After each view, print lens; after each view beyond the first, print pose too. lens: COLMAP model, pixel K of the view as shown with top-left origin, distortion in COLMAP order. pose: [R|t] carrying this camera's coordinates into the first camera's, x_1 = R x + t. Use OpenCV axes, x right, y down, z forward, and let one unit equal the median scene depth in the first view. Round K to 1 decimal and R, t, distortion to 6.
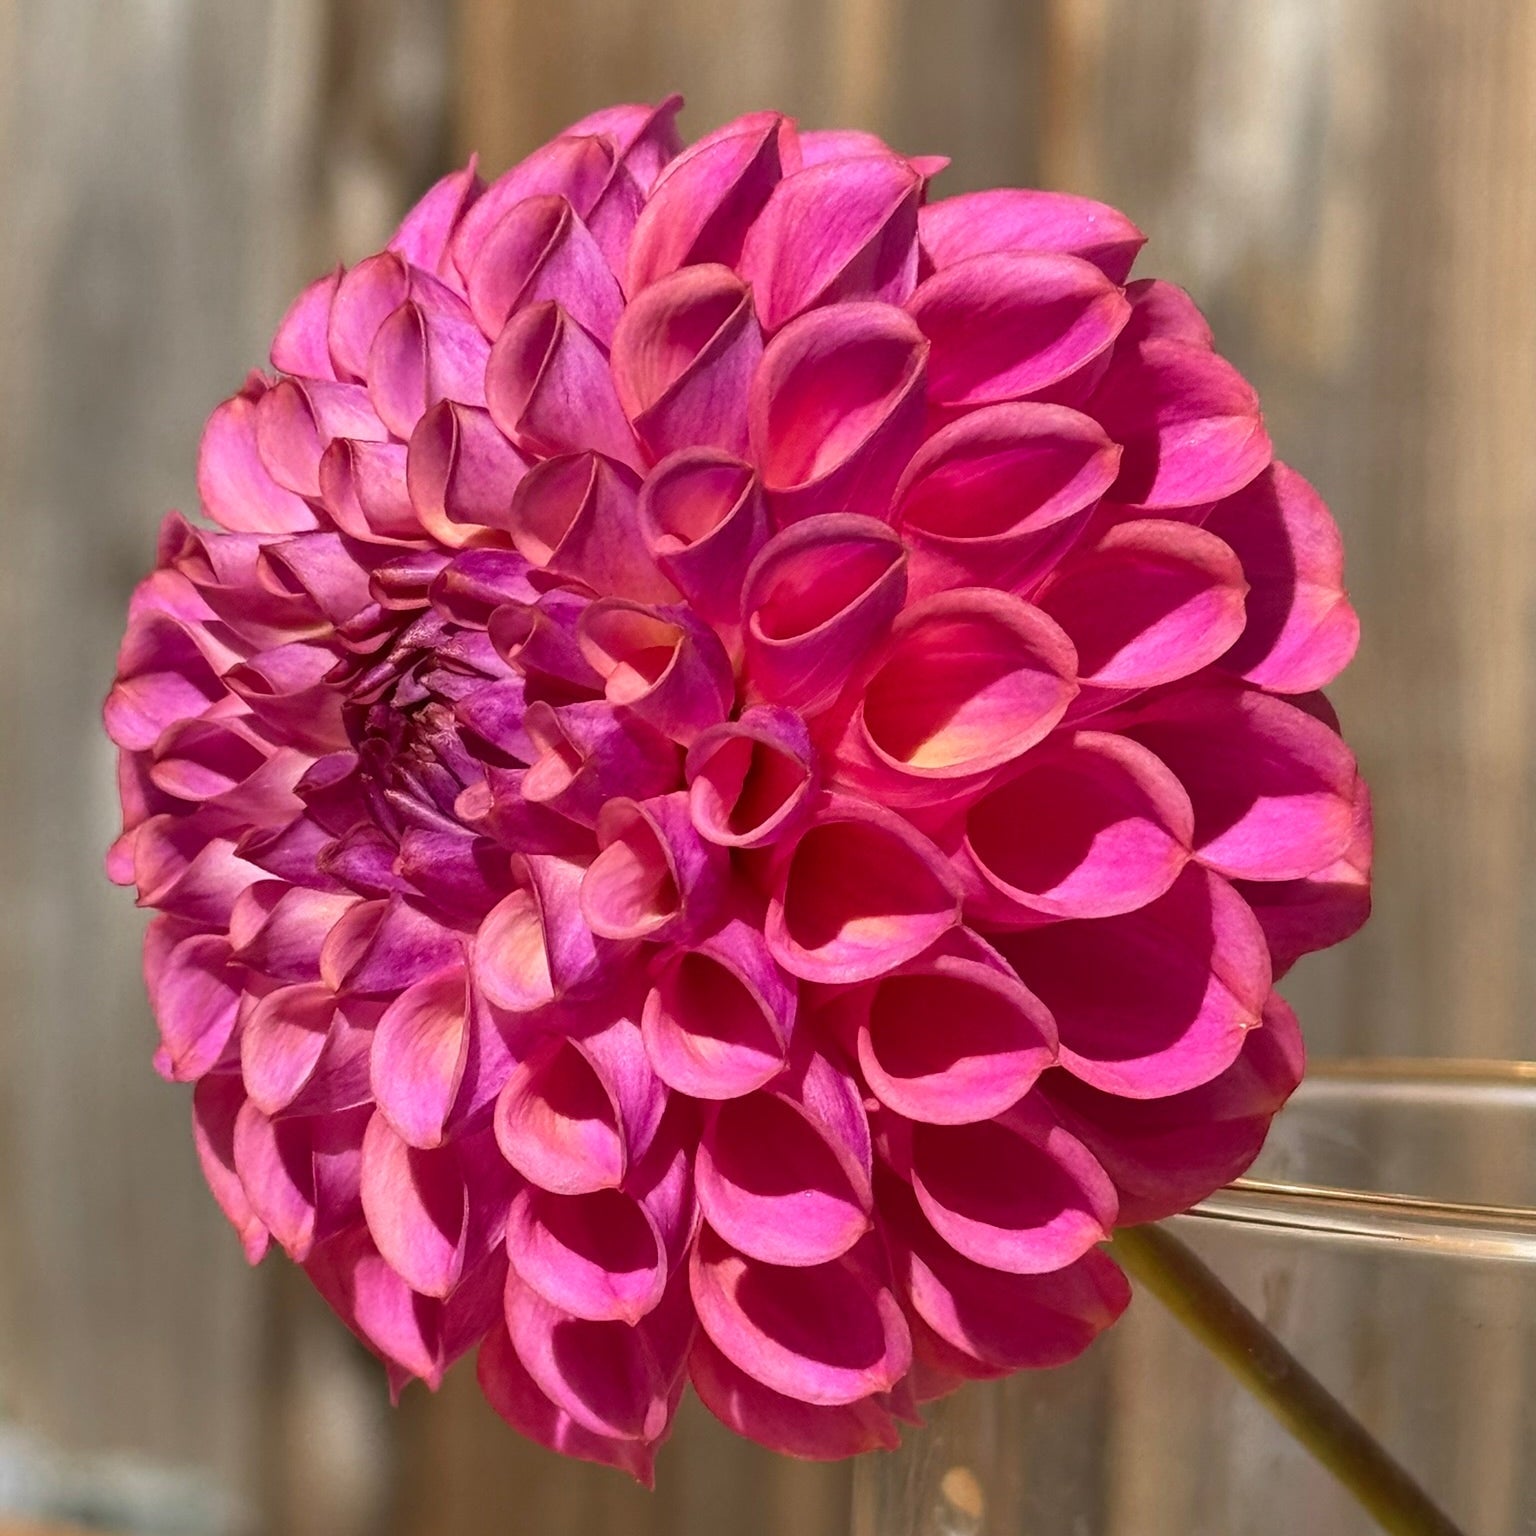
lens RADIAL K [[5933.3, 0, 760.4], [0, 5933.3, 760.1], [0, 0, 1]] dist [0.126903, 0.000000]
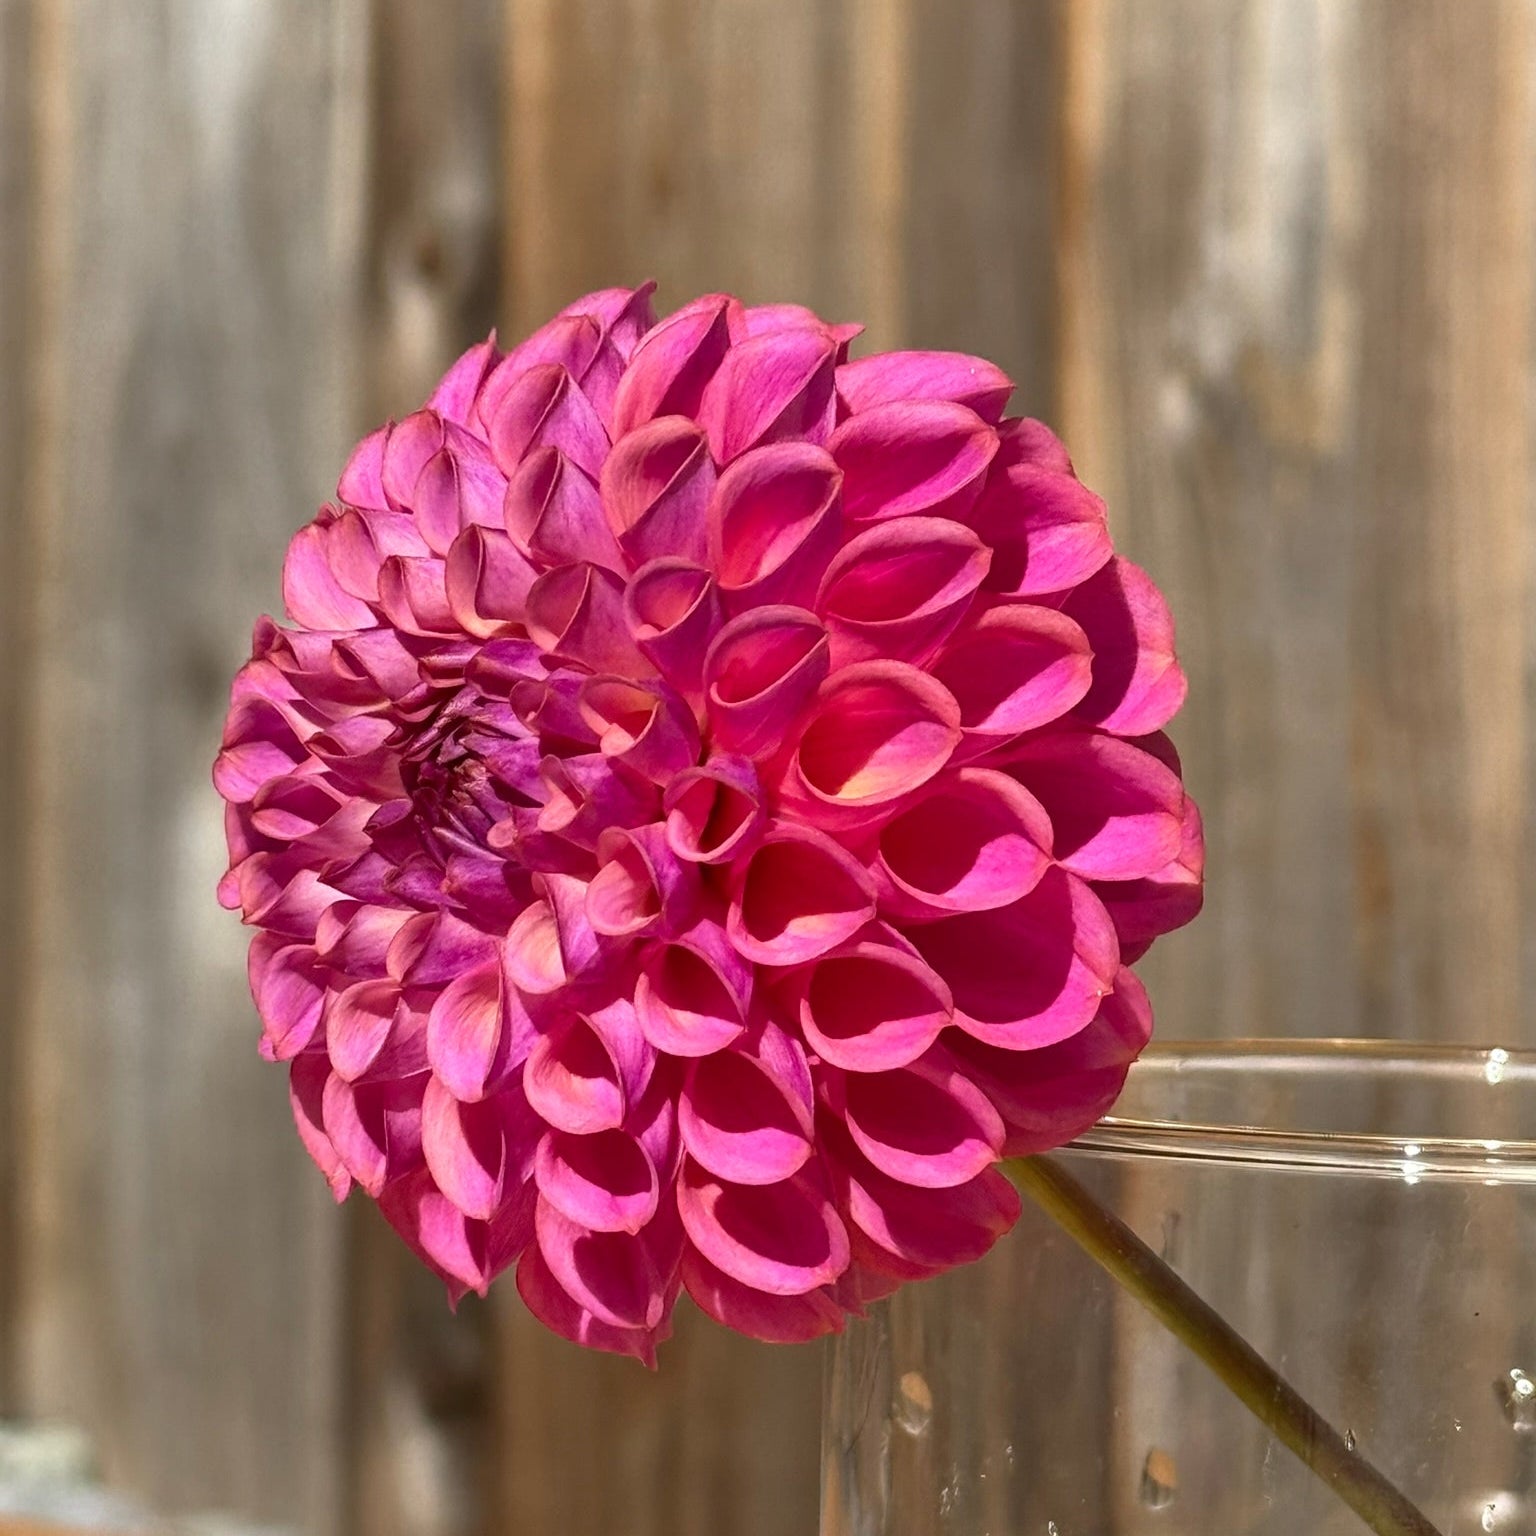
lens RADIAL K [[5933.3, 0, 774.7], [0, 5933.3, 775.1], [0, 0, 1]] dist [0.126903, 0.000000]
pose [[0.999699, -0.022895, -0.008794, 0.022757], [0.022788, 0.999666, -0.012169, 0.011237], [0.009070, 0.011965, 0.999887, -0.293109]]
